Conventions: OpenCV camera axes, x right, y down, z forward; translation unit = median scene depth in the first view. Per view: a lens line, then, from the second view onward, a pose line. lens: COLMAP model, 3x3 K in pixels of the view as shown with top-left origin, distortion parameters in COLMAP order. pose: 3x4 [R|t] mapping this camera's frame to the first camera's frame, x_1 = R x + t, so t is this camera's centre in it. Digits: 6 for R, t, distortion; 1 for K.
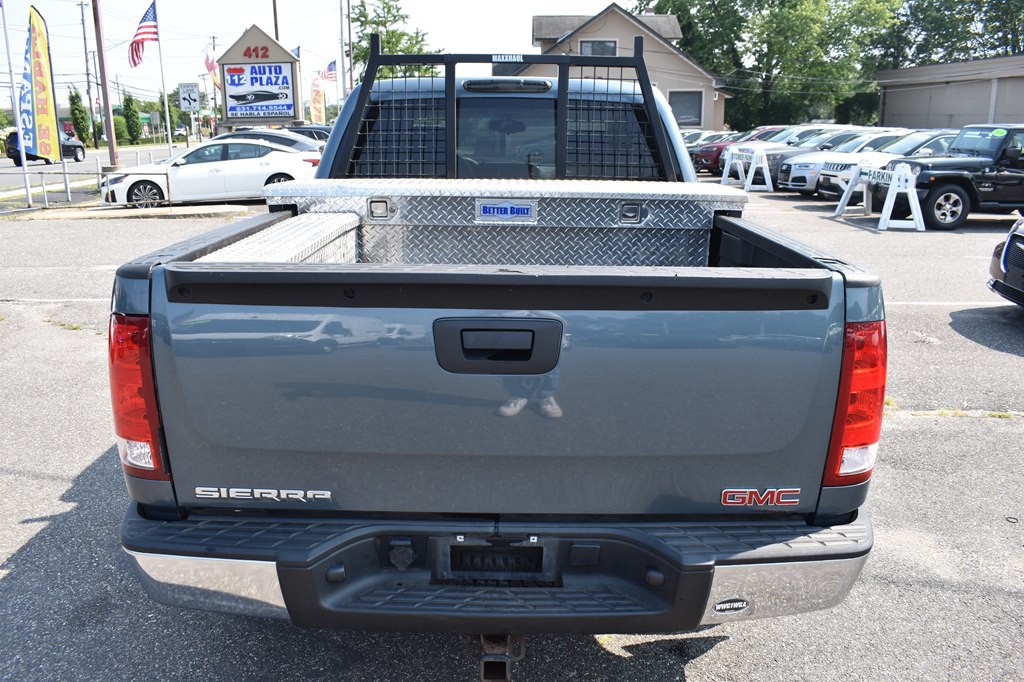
lens RADIAL K [[796.3, 0, 519.4], [0, 796.3, 344.8], [0, 0, 1]] dist [-0.092164, 0.008200]
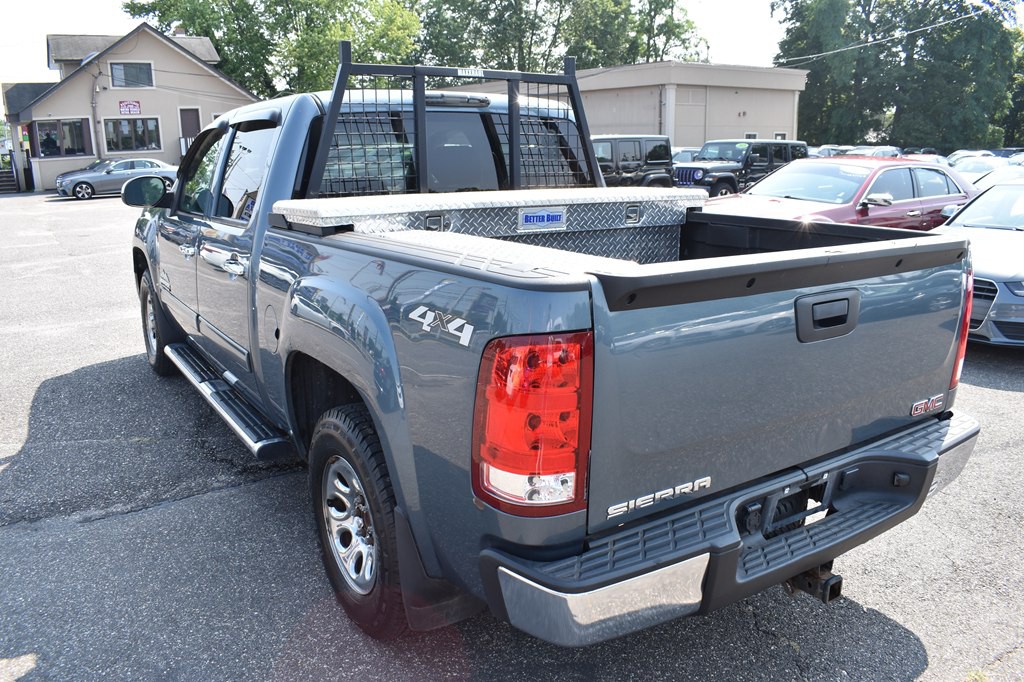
lens RADIAL K [[796.3, 0, 522.6], [0, 796.3, 340.7], [0, 0, 1]] dist [-0.092164, 0.008200]
pose [[0.832353, -0.140978, 0.536017, -0.119135], [0.158400, 0.987280, 0.013694, -0.005596], [-0.531130, 0.073506, 0.844096, 0.027962]]
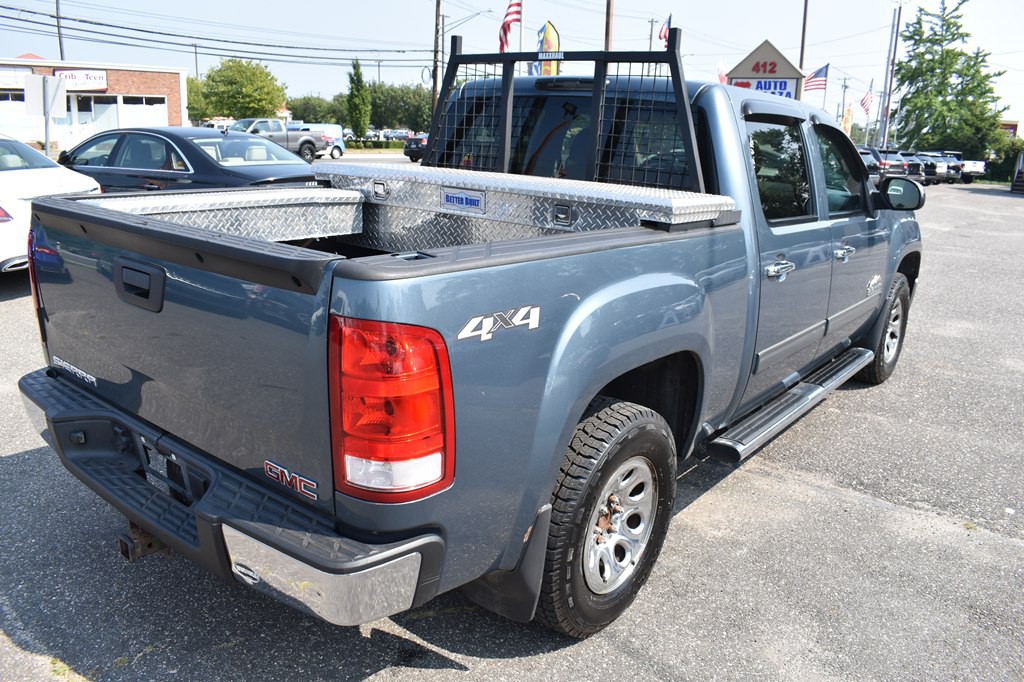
lens RADIAL K [[796.3, 0, 514.6], [0, 796.3, 344.4], [0, 0, 1]] dist [-0.092164, 0.008200]
pose [[0.781710, 0.192484, -0.593194, 0.131538], [-0.205022, 0.977626, 0.047051, -0.009363], [0.588978, 0.084838, 0.803683, 0.043089]]
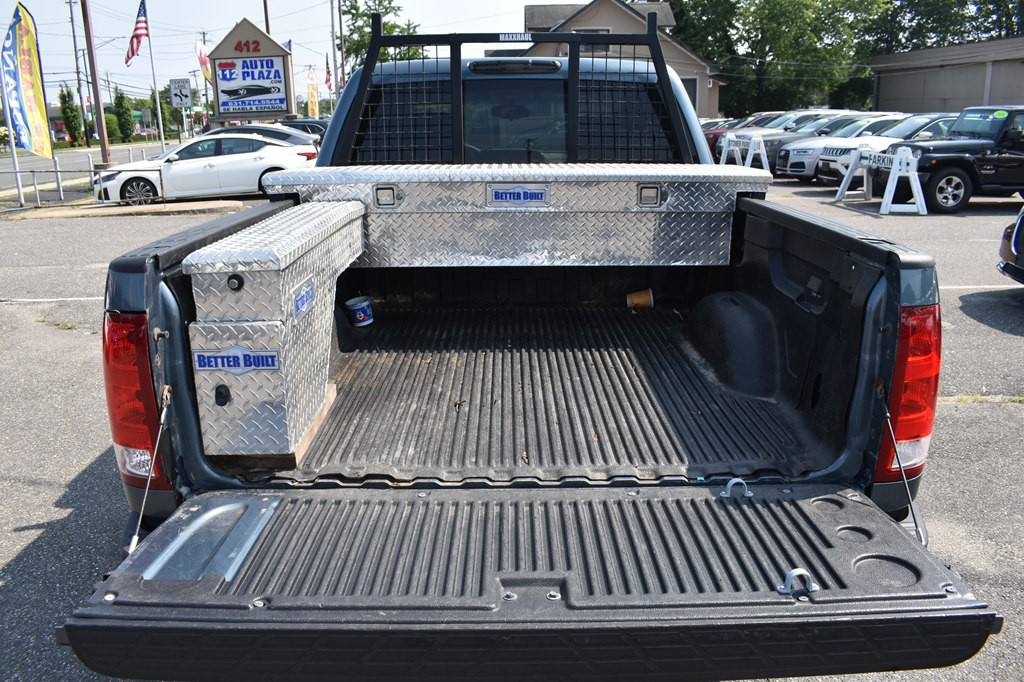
lens RADIAL K [[796.3, 0, 519.2], [0, 796.3, 344.8], [0, 0, 1]] dist [-0.092164, 0.008200]
pose [[0.999837, -0.017716, 0.003576, -0.004435], [0.017679, 0.999791, 0.010270, -0.000052], [-0.003757, -0.010205, 0.999941, 0.008871]]
